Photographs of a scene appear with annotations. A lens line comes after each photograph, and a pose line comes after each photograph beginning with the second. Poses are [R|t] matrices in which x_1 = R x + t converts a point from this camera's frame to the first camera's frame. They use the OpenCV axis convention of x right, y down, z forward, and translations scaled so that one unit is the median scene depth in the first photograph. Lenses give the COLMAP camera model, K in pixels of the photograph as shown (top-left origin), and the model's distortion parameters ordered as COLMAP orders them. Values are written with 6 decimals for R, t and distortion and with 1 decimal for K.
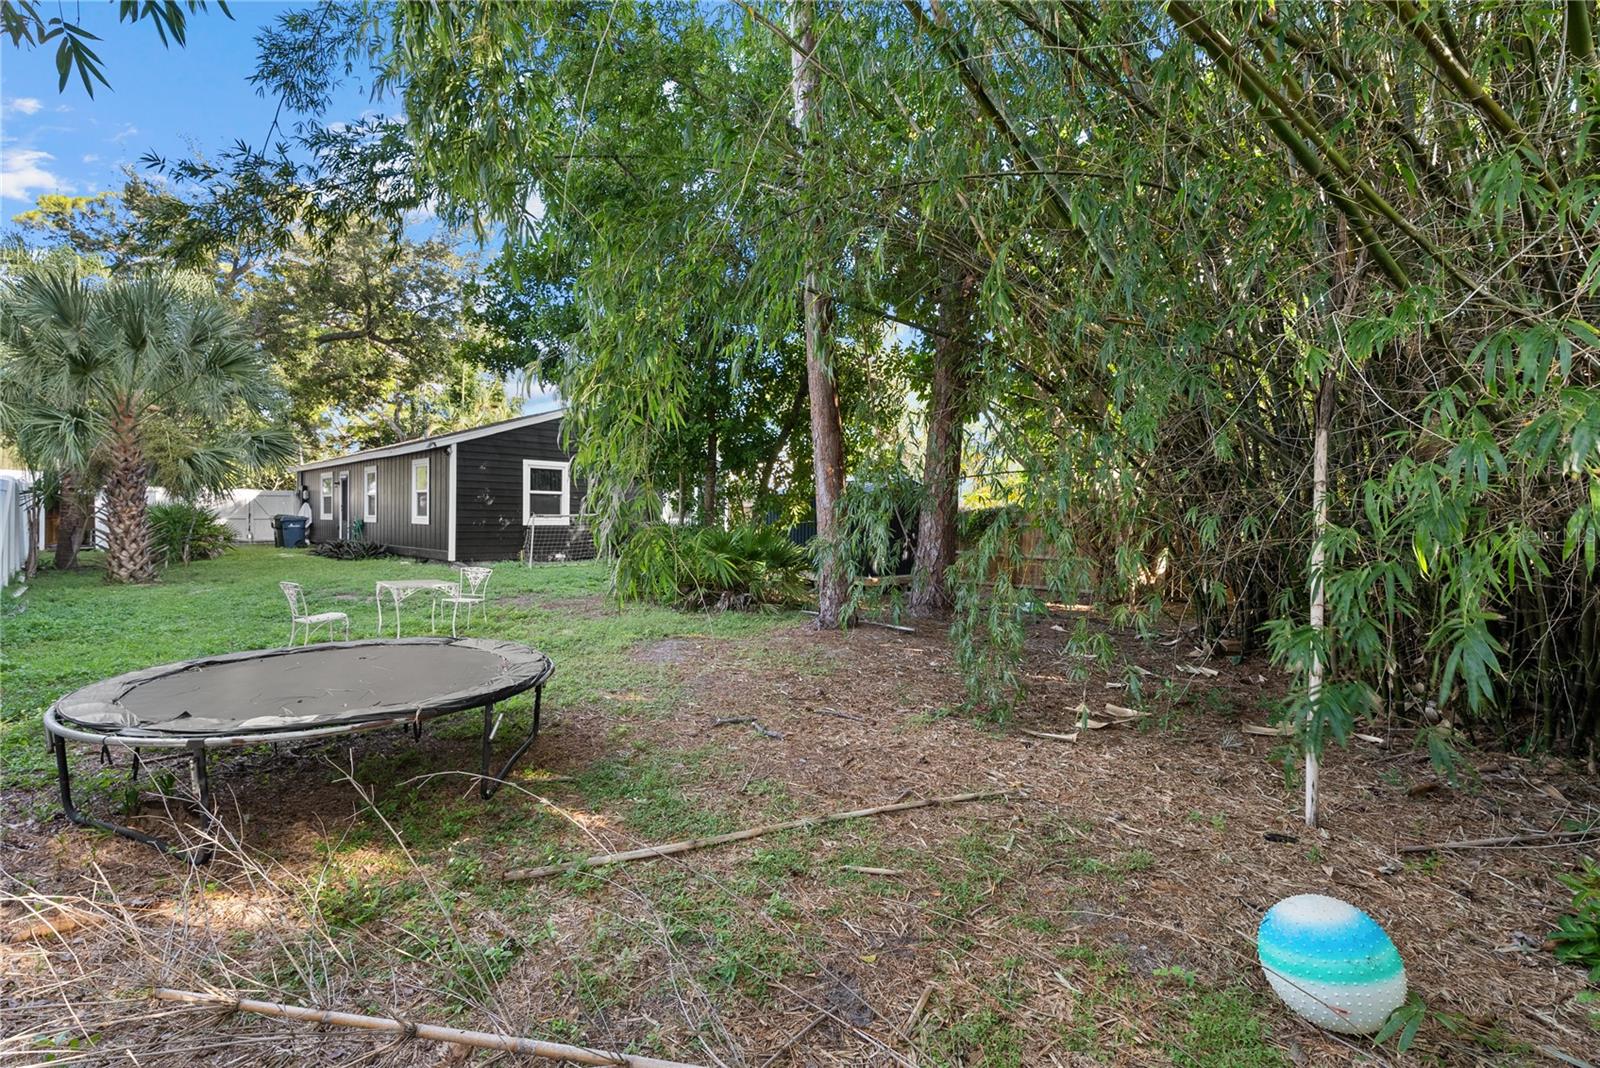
lens RADIAL K [[717.7, 0, 804.5], [0, 717.7, 541.0], [0, 0, 1]] dist [0.001117, -0.000296]
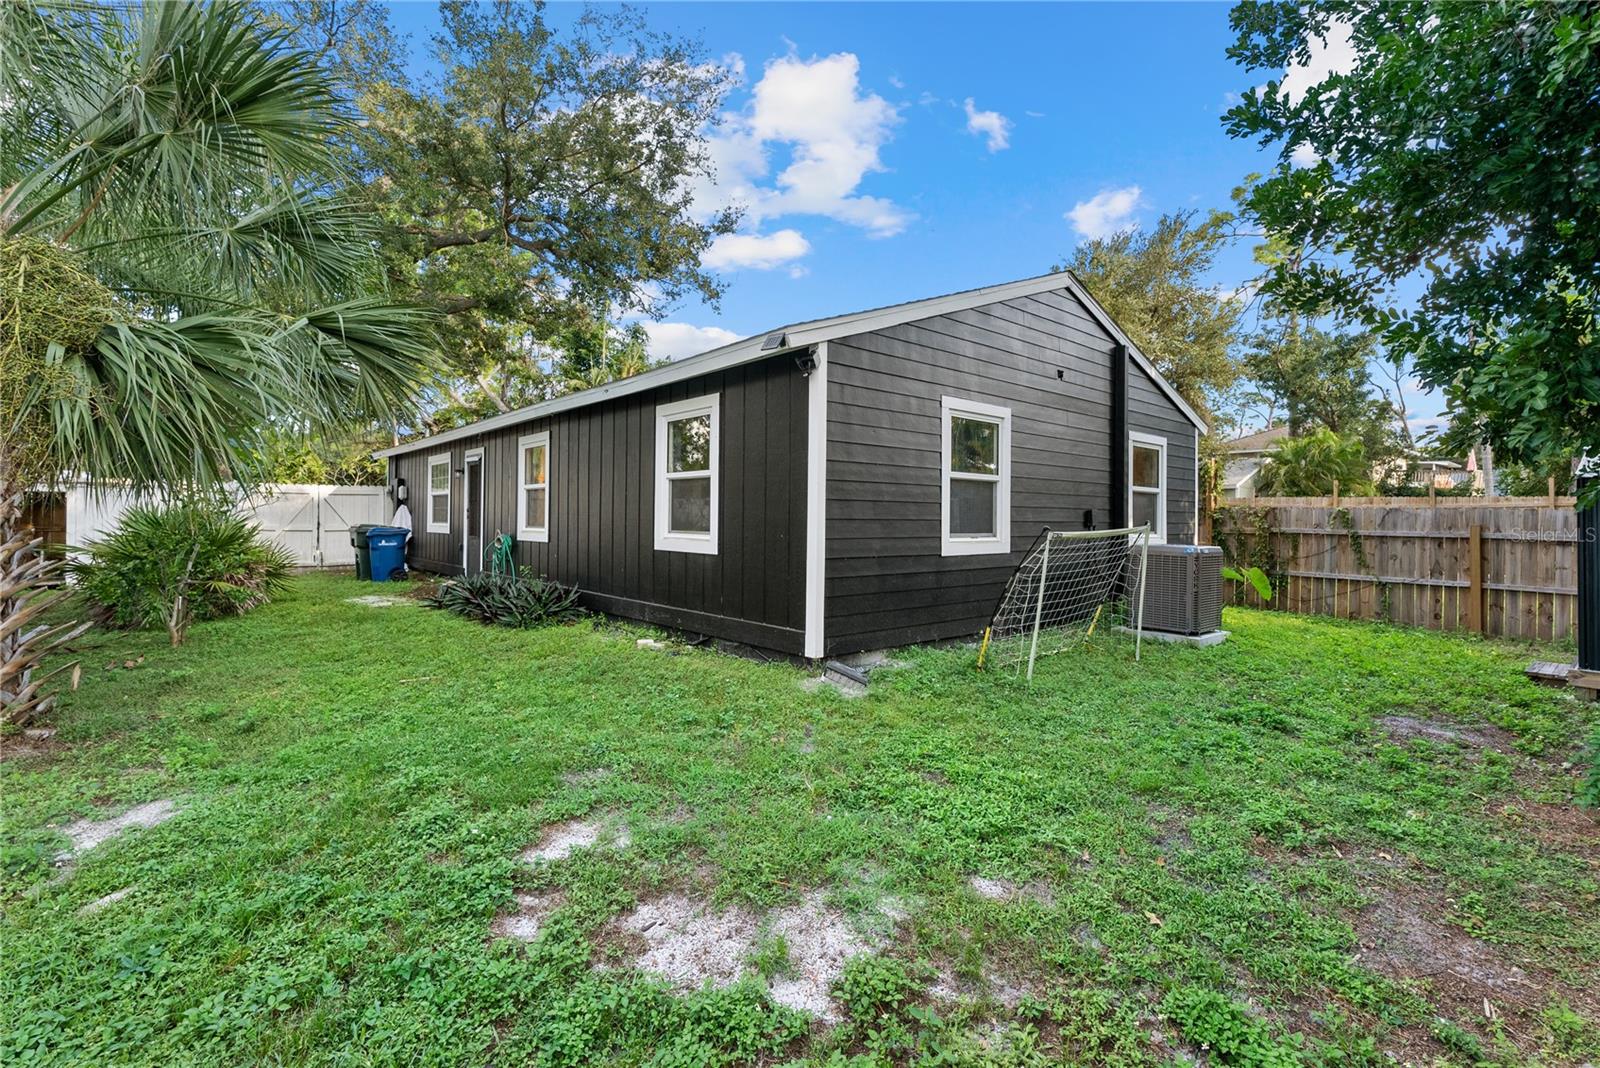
lens RADIAL K [[717.7, 0, 787.1], [0, 717.7, 503.5], [0, 0, 1]] dist [0.001117, -0.000296]
pose [[0.996172, -0.009165, -0.086933, -0.361762], [0.004846, 0.998749, -0.049763, -0.025450], [0.087280, 0.049151, 0.994971, 0.478956]]
